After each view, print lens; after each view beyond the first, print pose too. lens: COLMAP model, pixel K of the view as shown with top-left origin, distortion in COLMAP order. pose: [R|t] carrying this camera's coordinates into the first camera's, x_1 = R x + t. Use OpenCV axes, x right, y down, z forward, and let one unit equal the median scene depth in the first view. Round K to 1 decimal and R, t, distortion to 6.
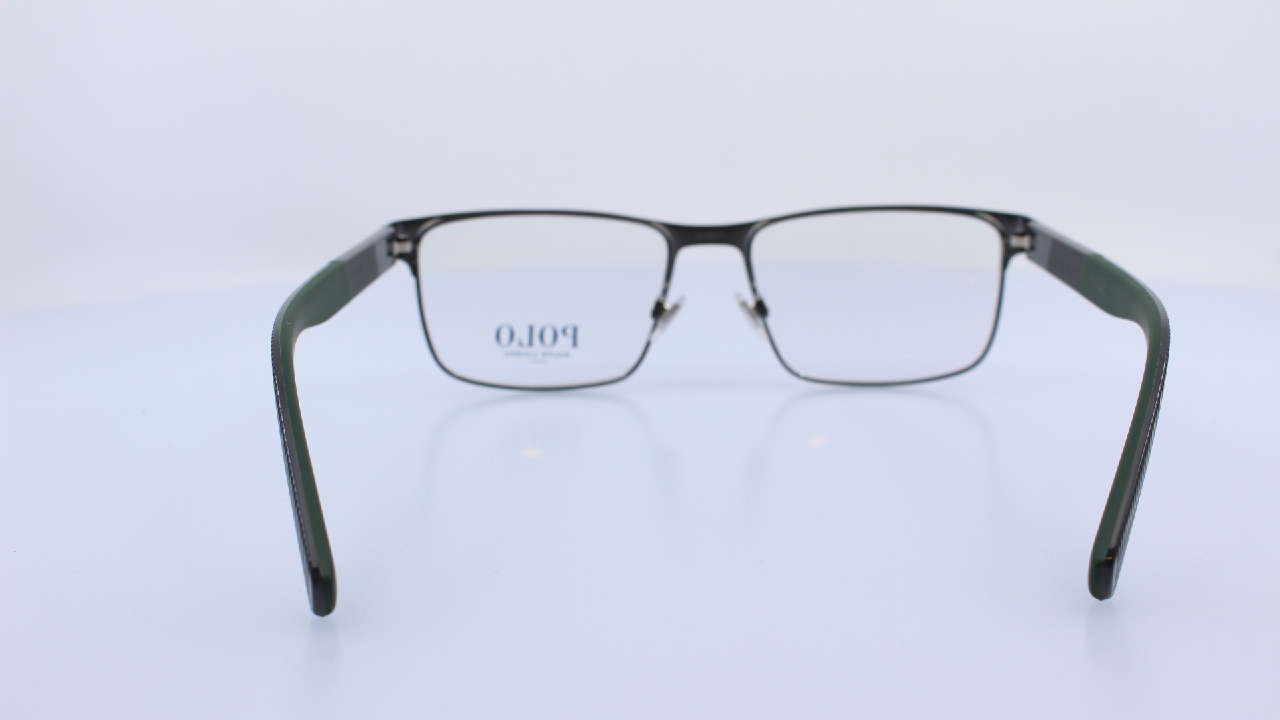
lens RADIAL K [[1705.9, 0, 640.0], [0, 1705.9, 360.0], [0, 0, 1]] dist [-0.147097, 0.003052]
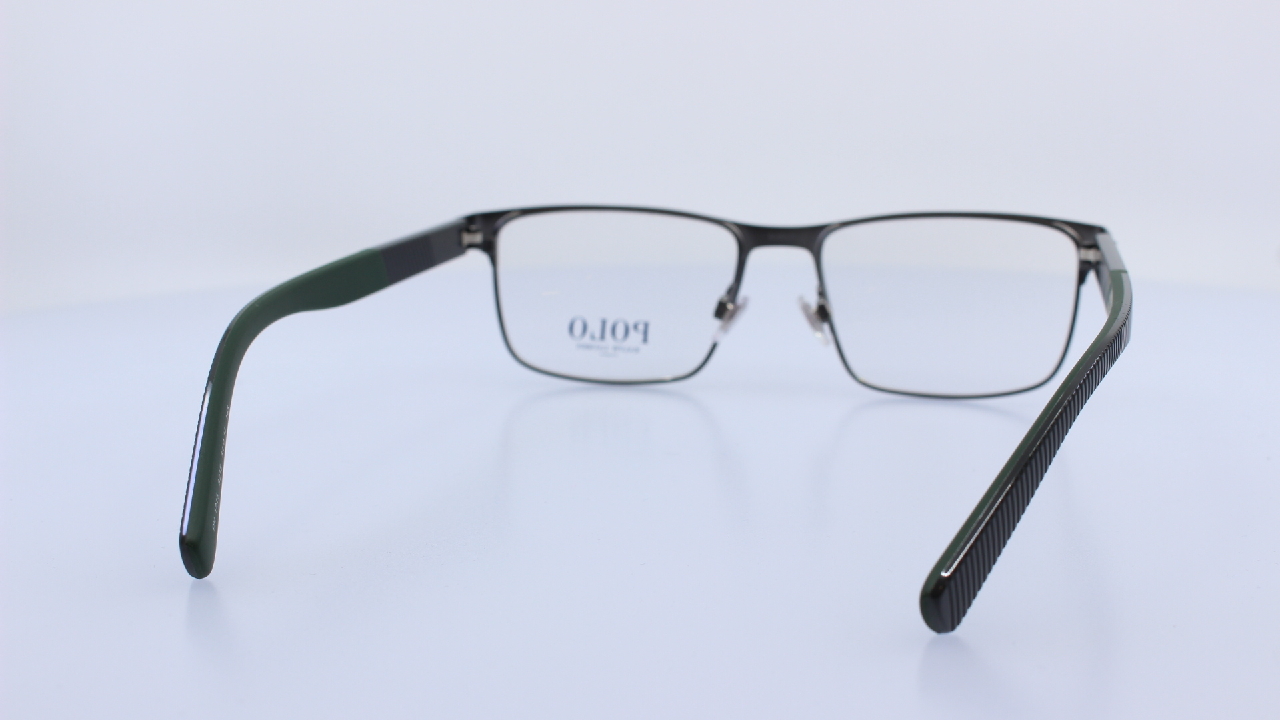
lens RADIAL K [[1705.9, 0, 640.0], [0, 1705.9, 360.0], [0, 0, 1]] dist [-0.147097, 0.003052]
pose [[0.966458, 0.051790, -0.251549, 0.214142], [-0.051976, 0.998631, 0.005909, -0.003285], [0.251511, 0.007364, 0.967827, 0.022664]]
